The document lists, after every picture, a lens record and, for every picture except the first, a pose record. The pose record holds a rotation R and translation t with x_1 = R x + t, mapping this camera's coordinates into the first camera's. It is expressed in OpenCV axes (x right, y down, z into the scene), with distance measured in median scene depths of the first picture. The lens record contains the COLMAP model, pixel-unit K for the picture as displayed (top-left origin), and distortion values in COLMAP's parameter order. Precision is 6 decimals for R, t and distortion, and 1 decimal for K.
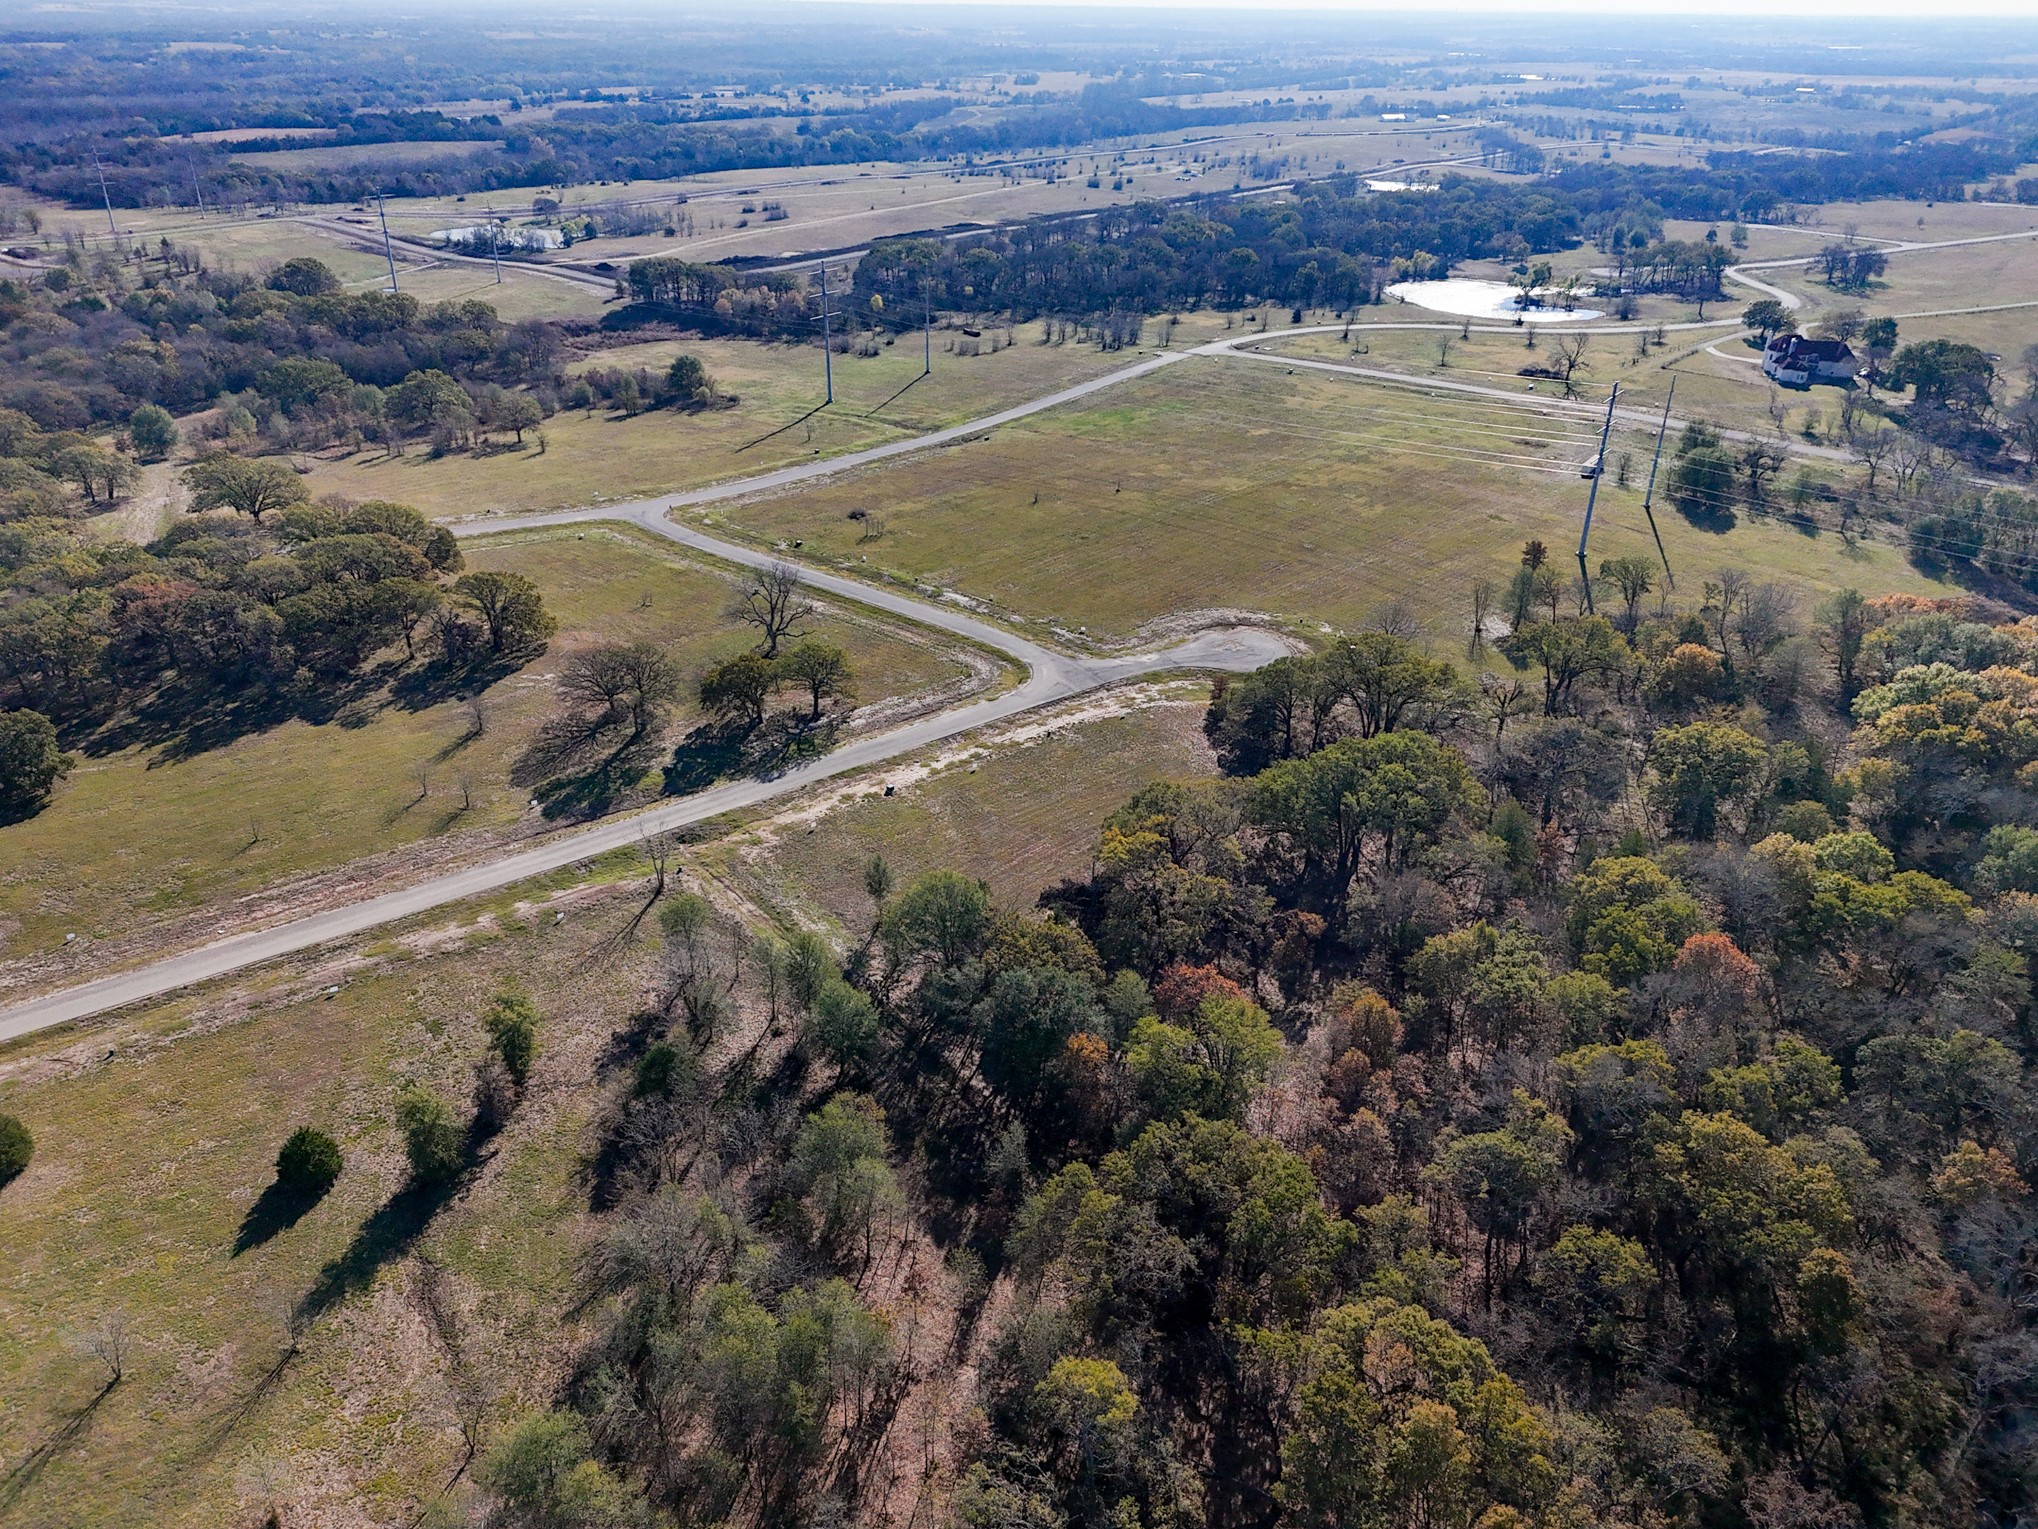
lens RADIAL K [[1492.8, 0, 1019.2], [0, 1492.8, 763.3], [0, 0, 1]] dist [0.060318, -0.051389]
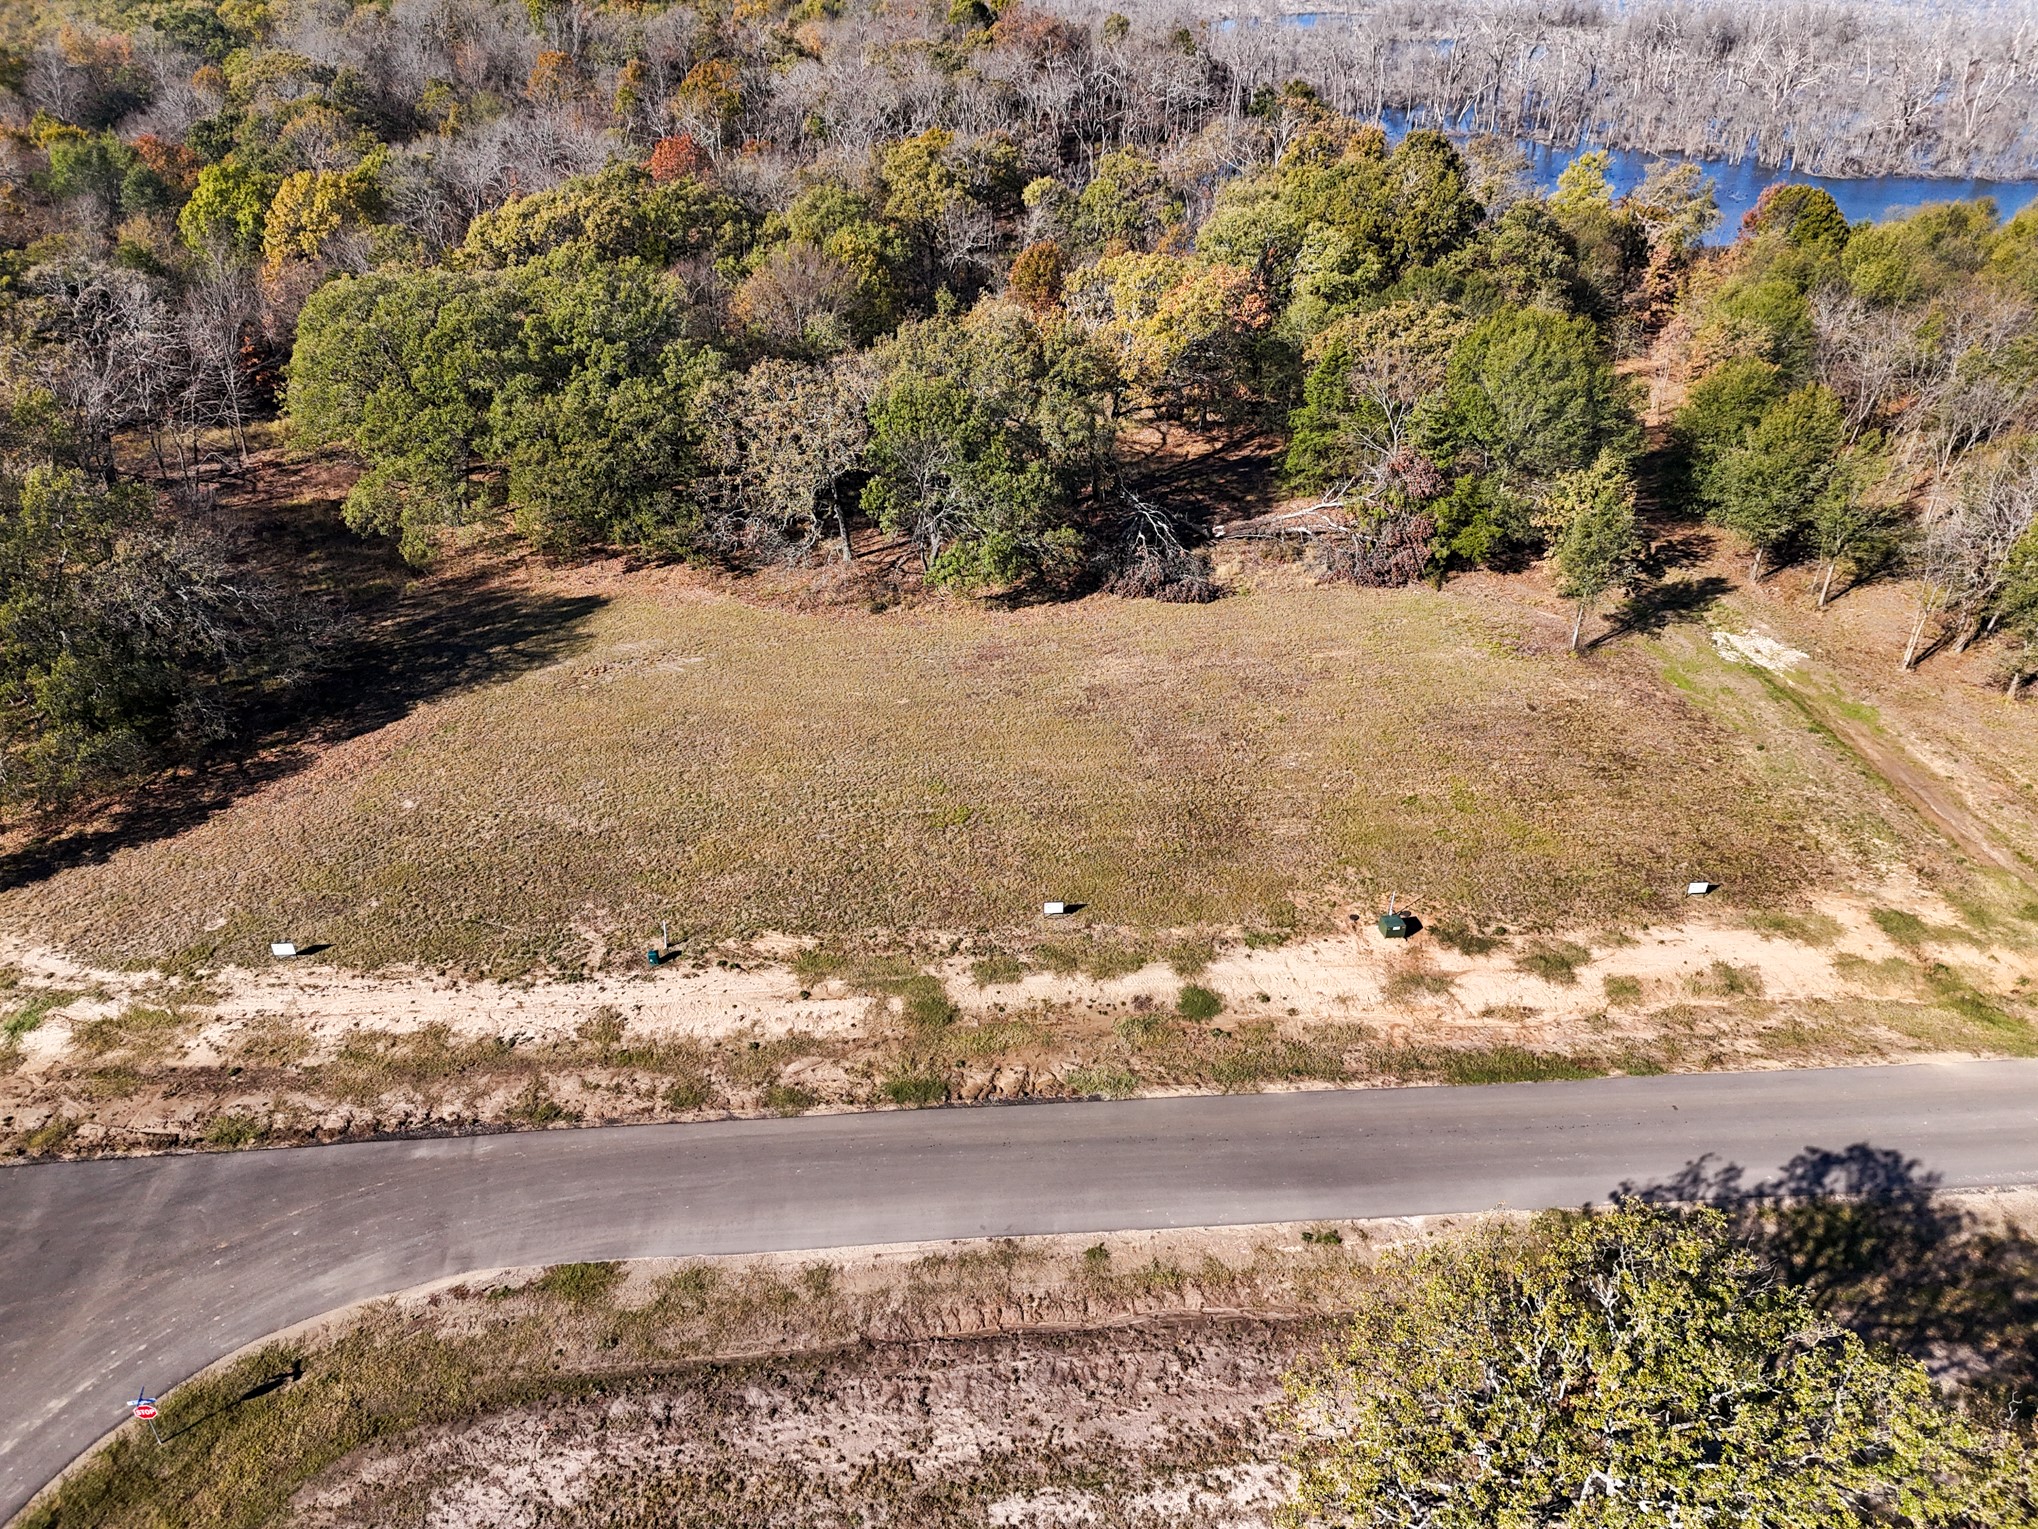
lens RADIAL K [[1492.8, 0, 1019.9], [0, 1492.8, 756.6], [0, 0, 1]] dist [0.060318, -0.051389]
pose [[-0.840499, -0.307202, 0.446304, -0.091771], [0.219904, 0.559410, 0.799189, -0.156084], [-0.495180, 0.769862, -0.402629, 0.715308]]
